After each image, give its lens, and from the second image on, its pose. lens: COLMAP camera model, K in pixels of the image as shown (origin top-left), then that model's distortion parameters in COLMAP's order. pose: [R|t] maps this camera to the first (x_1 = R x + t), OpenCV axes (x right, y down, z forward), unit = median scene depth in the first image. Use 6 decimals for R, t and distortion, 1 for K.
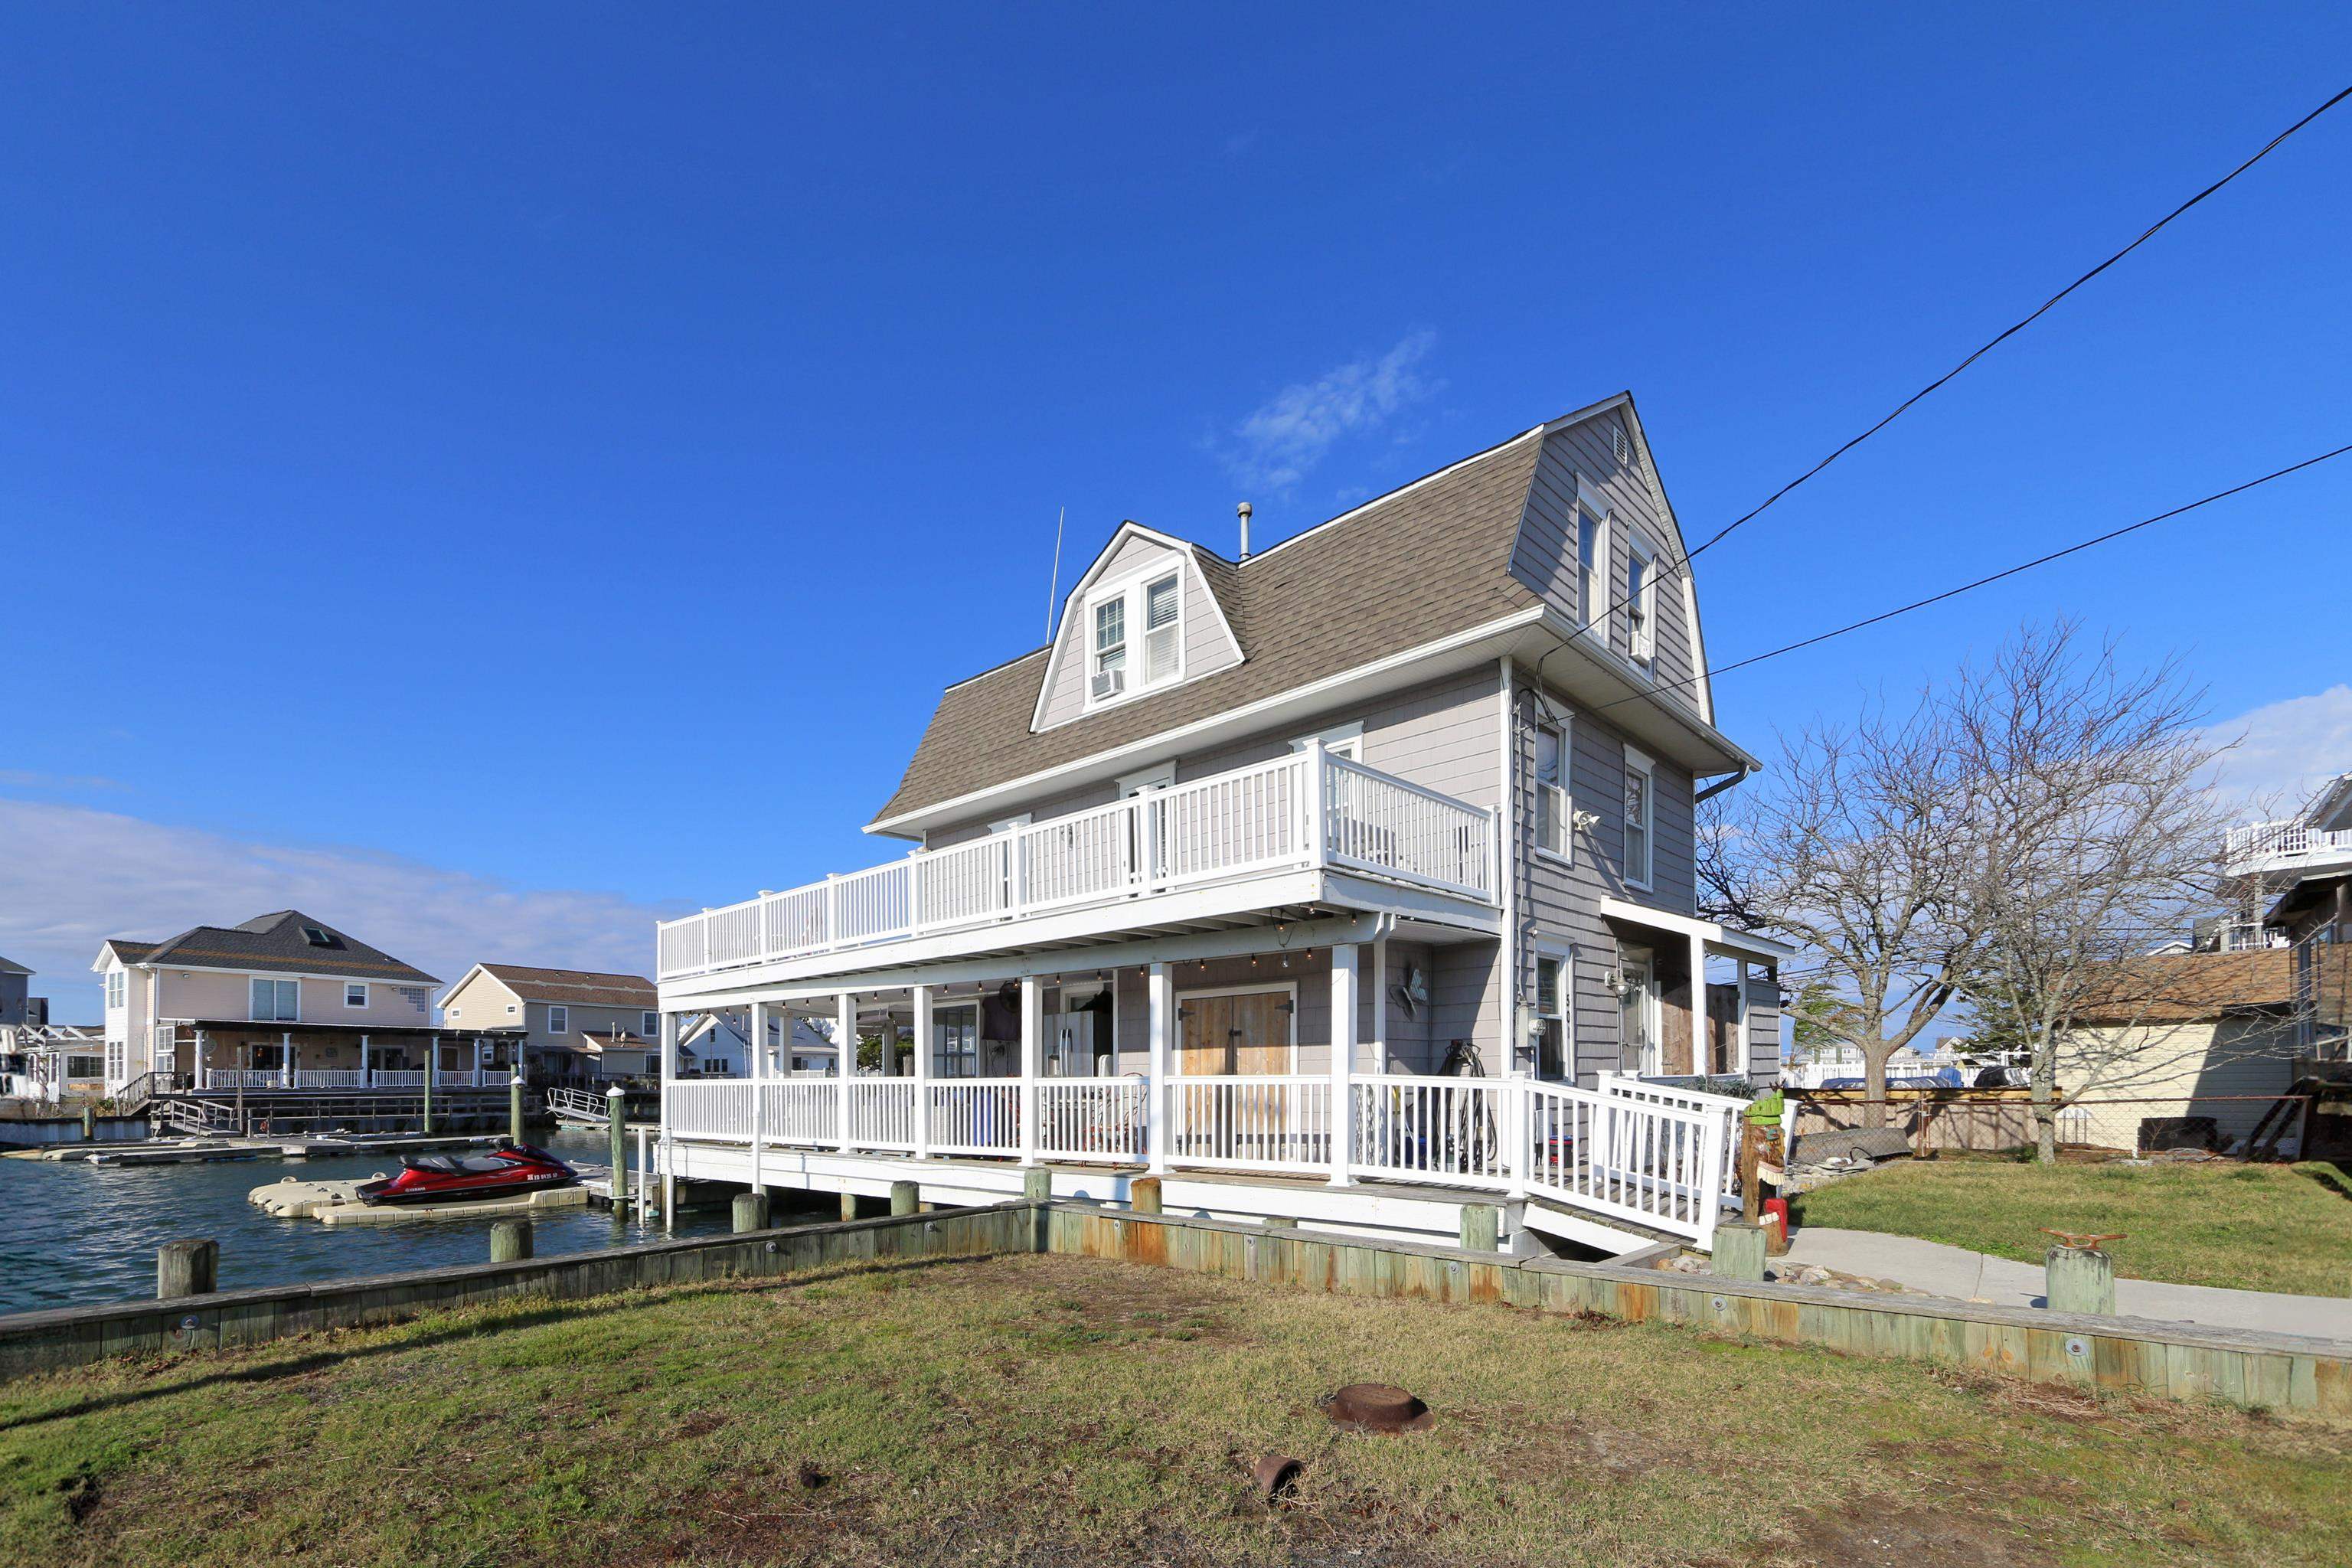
lens RADIAL K [[1060.8, 0, 1160.0], [0, 1060.8, 1051.4], [0, 0, 1]] dist [-0.014734, -0.000267]
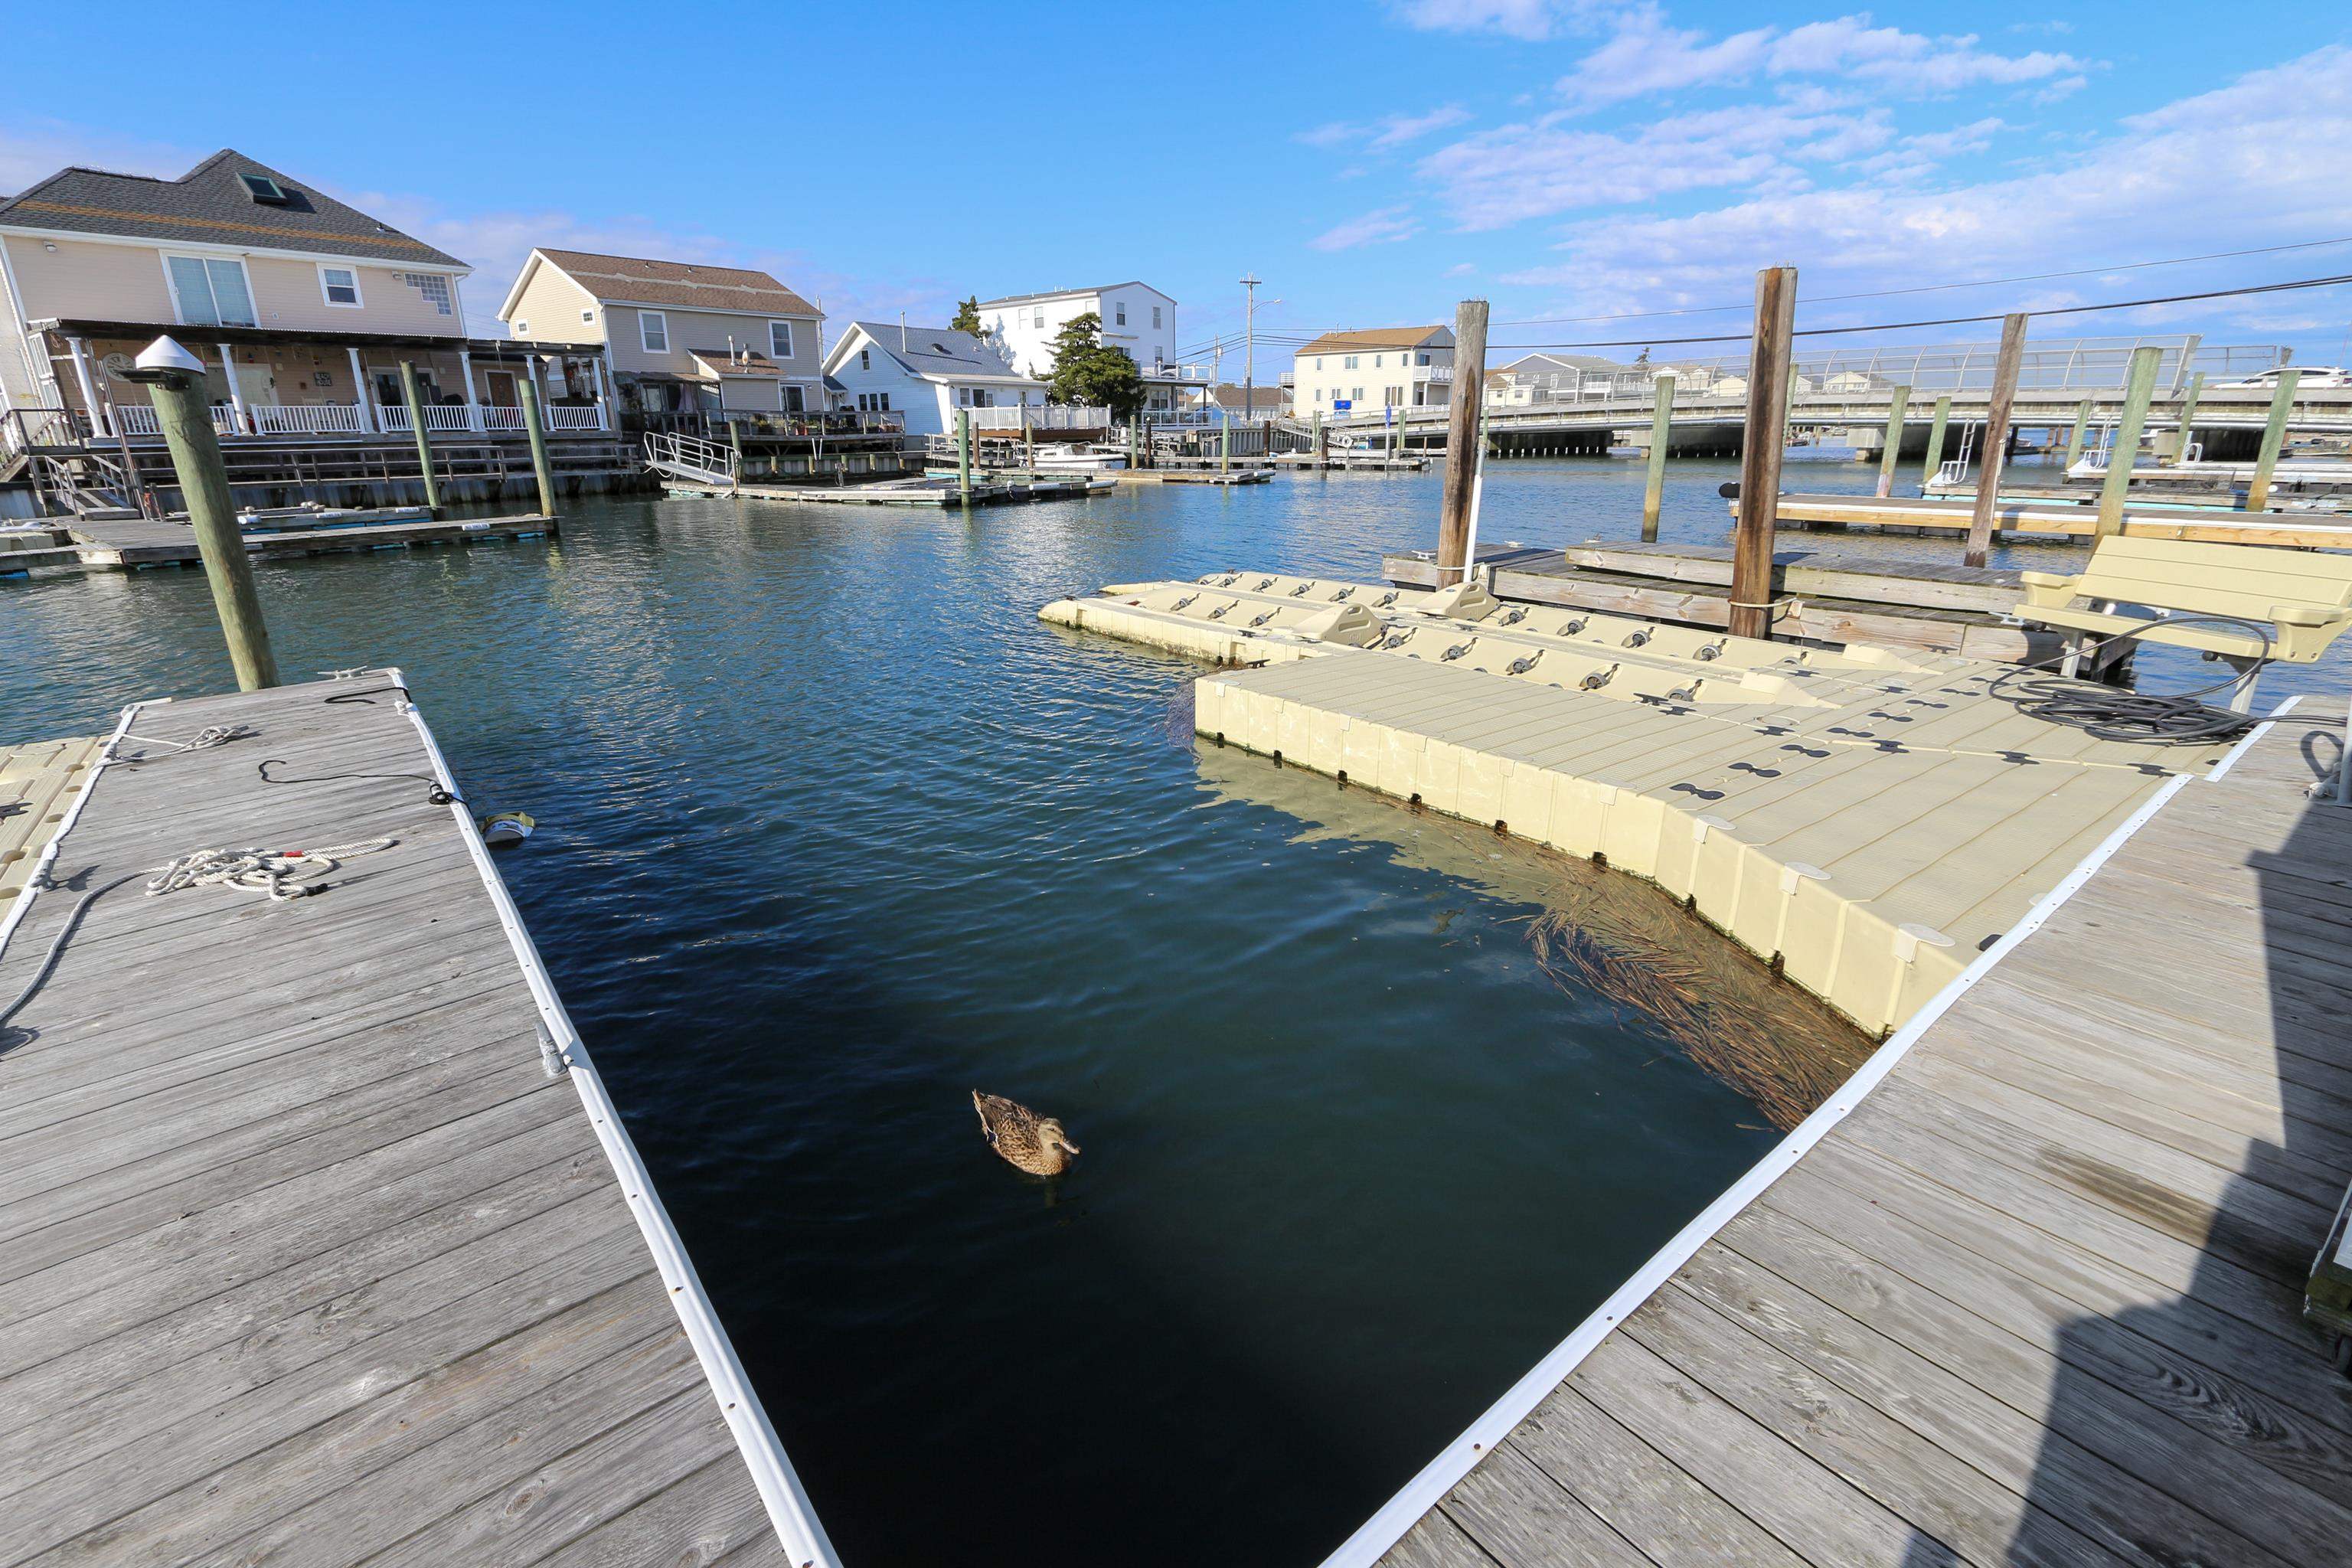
lens RADIAL K [[1073.1, 0, 1163.9], [0, 1073.1, 765.5], [0, 0, 1]] dist [-0.017643, 0.001502]
pose [[0.990498, 0.037388, -0.132347, -0.499798], [0.007658, 0.945849, 0.324516, 0.056914], [0.137313, -0.322446, 0.936576, 1.114819]]
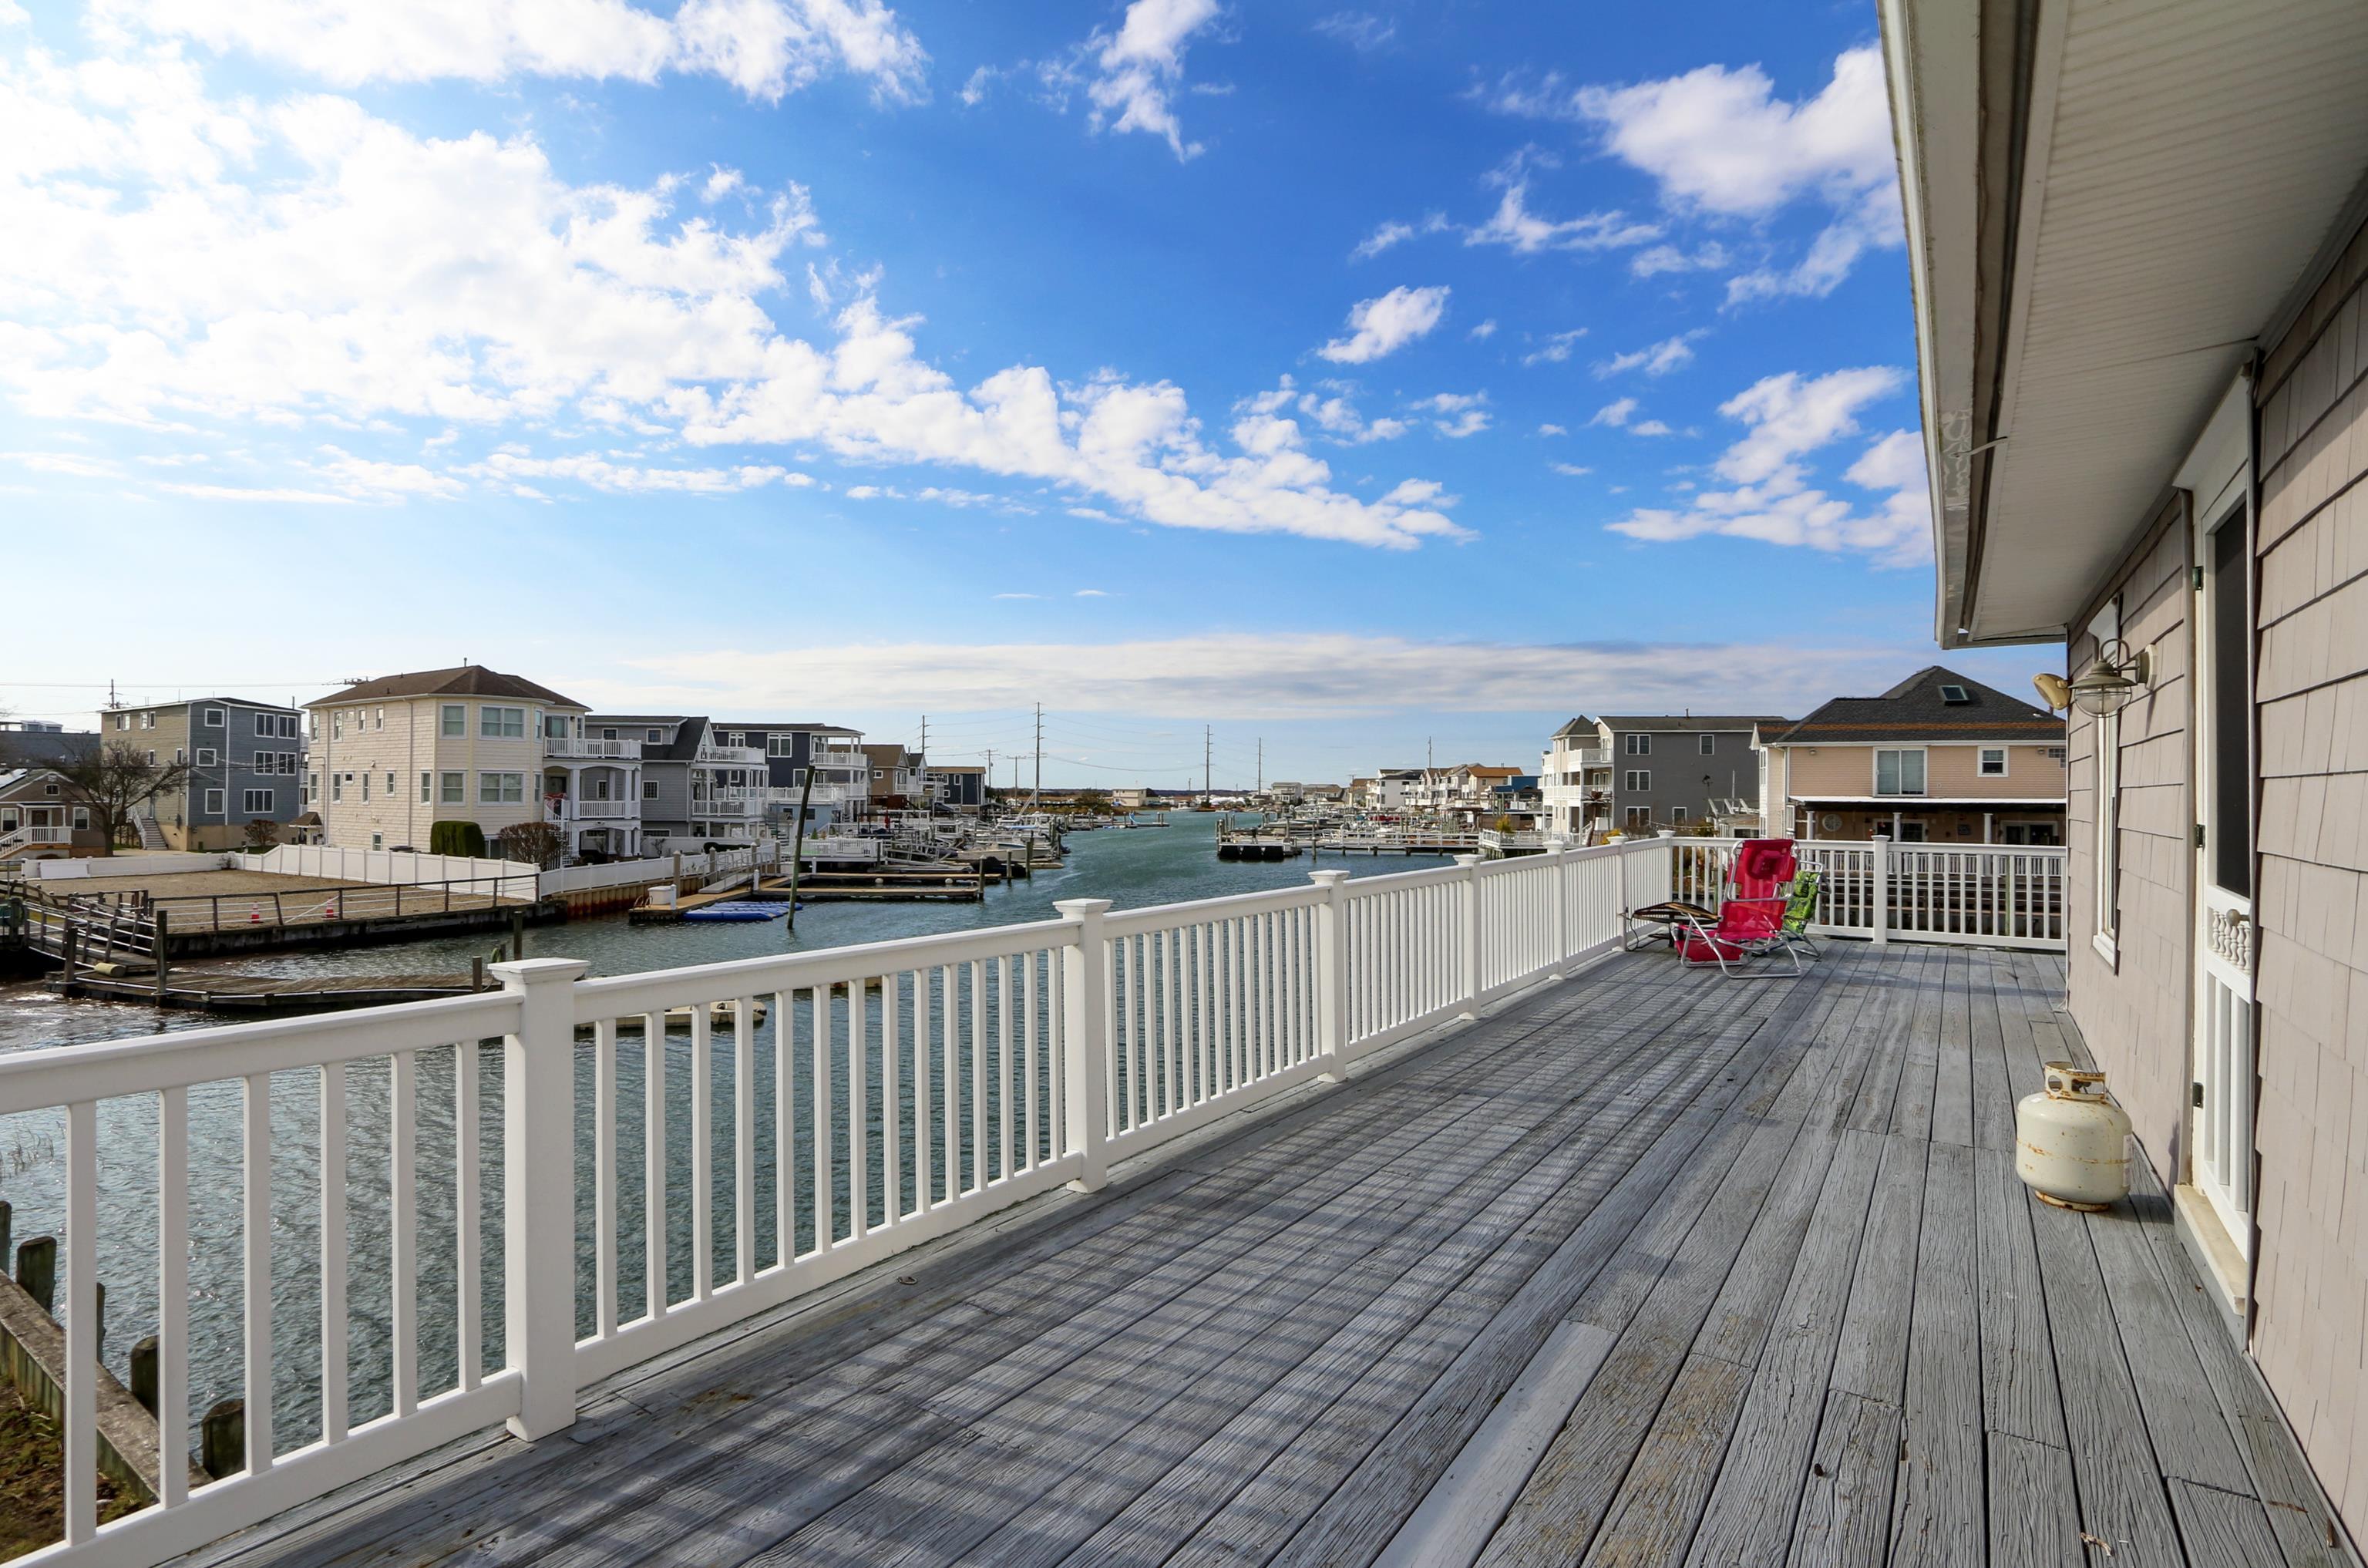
lens RADIAL K [[1165.5, 0, 1155.5], [0, 1165.5, 788.9], [0, 0, 1]] dist [-0.017175, -0.000714]
pose [[0.148065, 0.009229, -0.988935, 0.158213], [0.017864, 0.999768, 0.012004, -0.168981], [0.988816, -0.019444, 0.147866, 0.616256]]
